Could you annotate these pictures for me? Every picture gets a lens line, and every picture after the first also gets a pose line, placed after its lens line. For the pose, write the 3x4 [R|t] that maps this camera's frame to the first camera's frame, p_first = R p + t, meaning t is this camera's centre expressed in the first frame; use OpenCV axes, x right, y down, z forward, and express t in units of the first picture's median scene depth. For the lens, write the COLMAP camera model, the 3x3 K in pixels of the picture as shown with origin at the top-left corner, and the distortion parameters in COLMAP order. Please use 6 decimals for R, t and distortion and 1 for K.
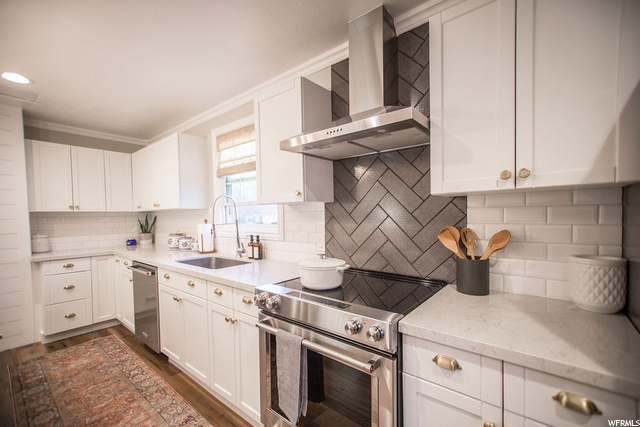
lens RADIAL K [[276.0, 0, 322.7], [0, 276.0, 223.2], [0, 0, 1]] dist [-0.003553, 0.004922]
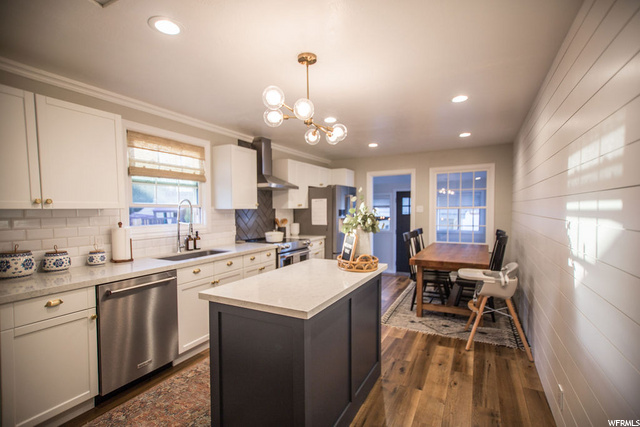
lens RADIAL K [[299.8, 0, 319.4], [0, 299.8, 217.8], [0, 0, 1]] dist [0.000707, 0.003140]
pose [[-0.202636, -0.015329, 0.979134, -2.183950], [0.040048, 0.998911, 0.023926, -0.036911], [-0.978435, 0.044061, -0.201801, 0.887261]]
